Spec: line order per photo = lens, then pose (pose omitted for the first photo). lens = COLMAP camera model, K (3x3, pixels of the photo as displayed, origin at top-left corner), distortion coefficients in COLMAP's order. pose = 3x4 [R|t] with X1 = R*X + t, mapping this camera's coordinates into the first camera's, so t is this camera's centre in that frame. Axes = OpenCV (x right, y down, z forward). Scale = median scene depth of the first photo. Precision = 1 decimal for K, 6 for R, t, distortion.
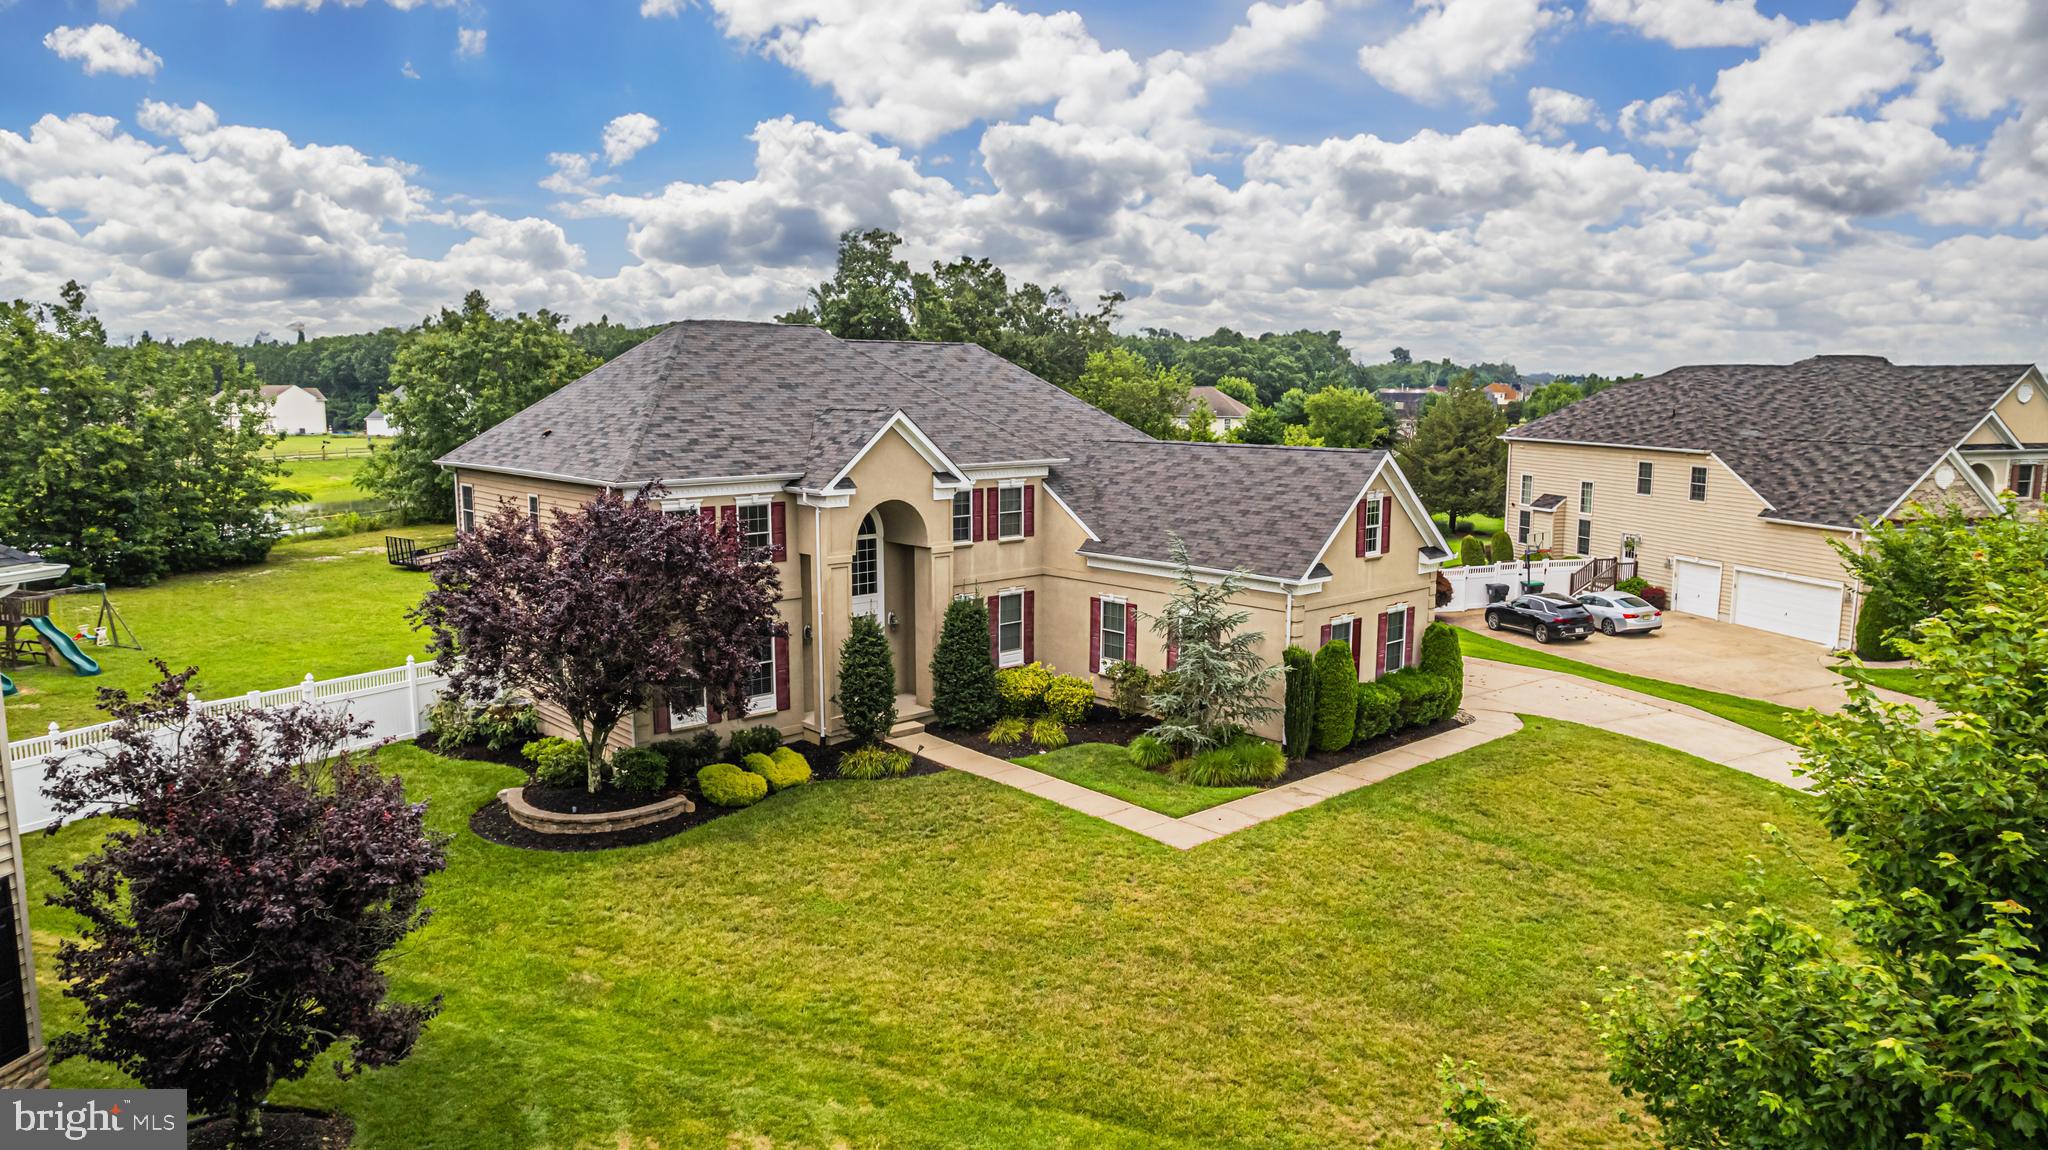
lens RADIAL K [[1297.7, 0, 1024.0], [0, 1297.7, 575.0], [0, 0, 1]] dist [-0.060977, 0.055188]
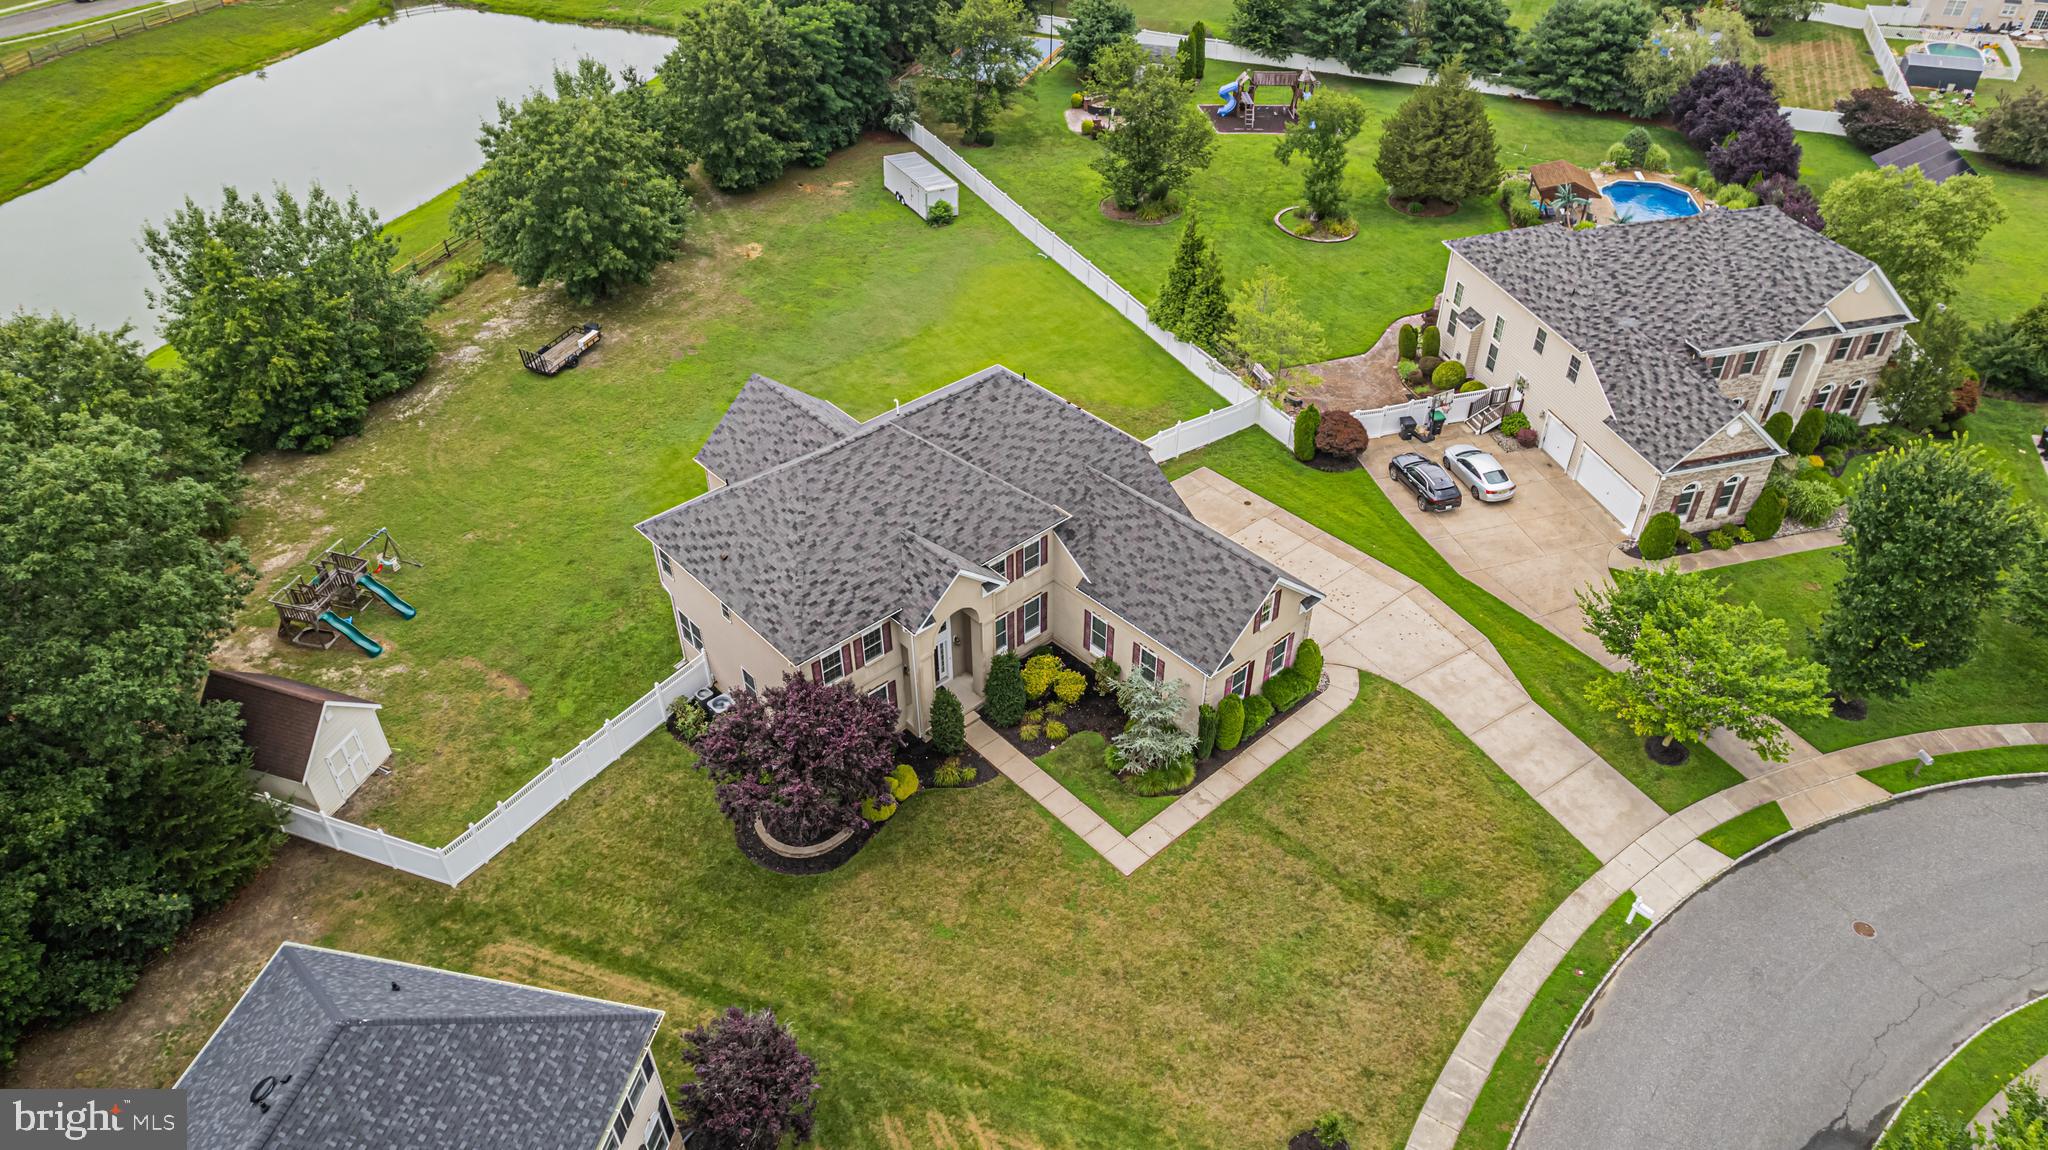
lens RADIAL K [[1297.7, 0, 1024.0], [0, 1297.7, 575.0], [0, 0, 1]] dist [-0.060977, 0.055188]
pose [[0.999970, -0.002786, -0.007160, -0.010240], [0.005940, 0.871453, 0.490443, -0.888221], [0.004873, -0.490471, 0.871444, -0.350020]]
